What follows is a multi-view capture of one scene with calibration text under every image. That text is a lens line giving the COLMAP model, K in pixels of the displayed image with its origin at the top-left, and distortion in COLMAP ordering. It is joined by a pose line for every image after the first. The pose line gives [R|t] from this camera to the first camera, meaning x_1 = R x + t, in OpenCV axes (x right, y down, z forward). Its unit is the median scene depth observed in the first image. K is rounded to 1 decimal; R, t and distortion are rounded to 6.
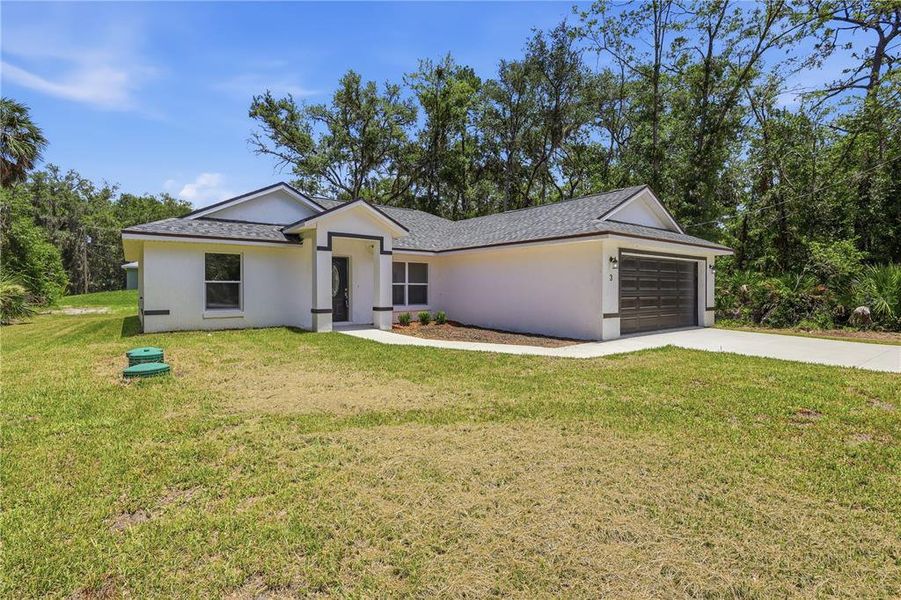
lens RADIAL K [[403.4, 0, 450.3], [0, 403.4, 294.2], [0, 0, 1]] dist [0.000079, -0.000101]
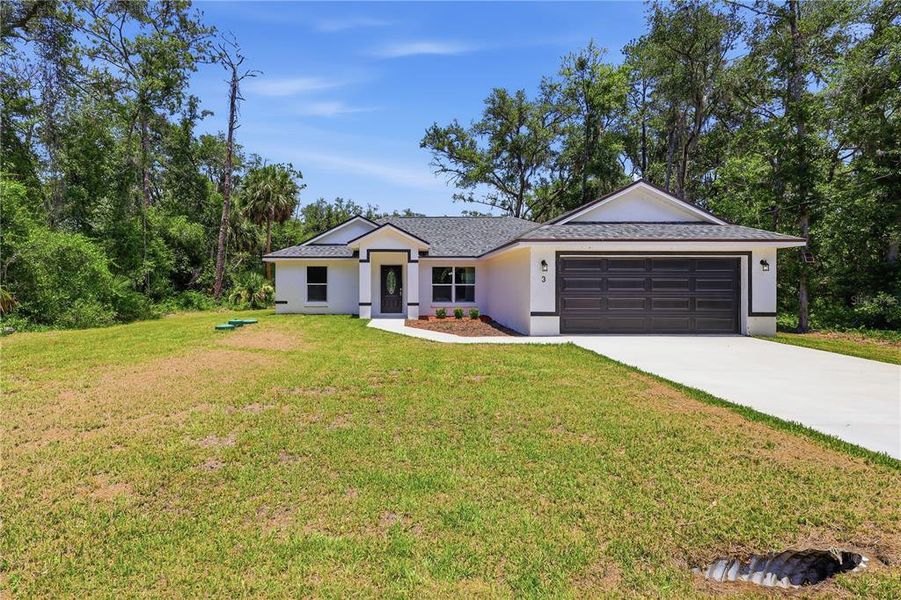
lens RADIAL K [[438.5, 0, 450.1], [0, 438.5, 299.6], [0, 0, 1]] dist [-0.003272, -0.000240]
pose [[0.824518, 0.016364, -0.565599, 0.637747], [-0.008166, 0.999822, 0.017024, -0.002806], [0.565777, -0.009418, 0.824505, -0.095471]]
